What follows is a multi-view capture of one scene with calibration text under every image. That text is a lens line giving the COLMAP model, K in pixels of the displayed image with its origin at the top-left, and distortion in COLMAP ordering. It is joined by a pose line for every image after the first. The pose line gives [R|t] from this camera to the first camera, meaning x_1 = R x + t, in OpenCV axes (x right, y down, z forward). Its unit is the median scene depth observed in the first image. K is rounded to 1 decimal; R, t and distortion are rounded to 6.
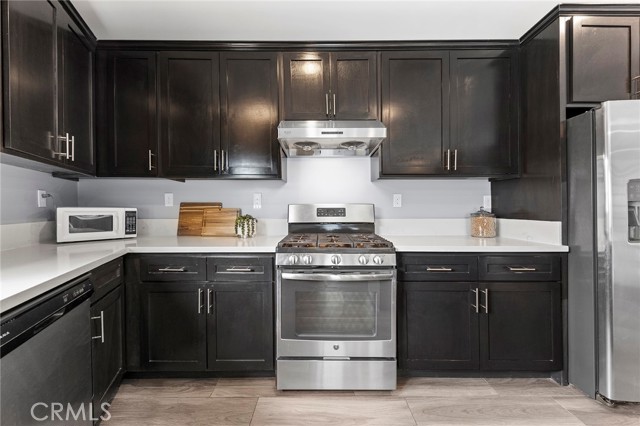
lens RADIAL K [[203.4, 0, 326.0], [0, 203.4, 214.7], [0, 0, 1]] dist [0.007410, -0.000043]
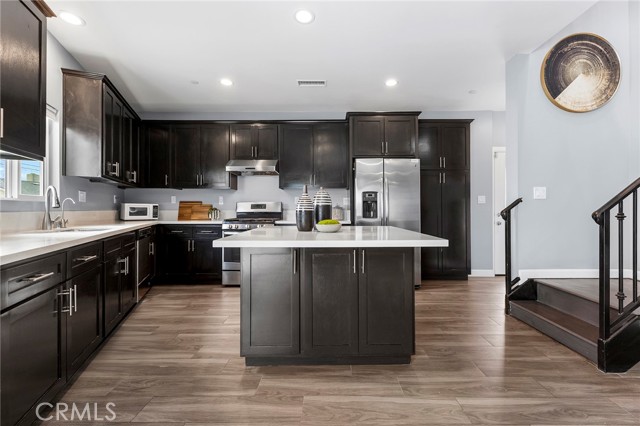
lens RADIAL K [[221.7, 0, 323.7], [0, 221.7, 209.9], [0, 0, 1]] dist [0.003013, -0.000844]
pose [[0.999643, 0.001196, -0.026682, 0.698757], [-0.001767, 0.999770, -0.021380, 0.064279], [0.026650, 0.021420, 0.999415, -1.055050]]
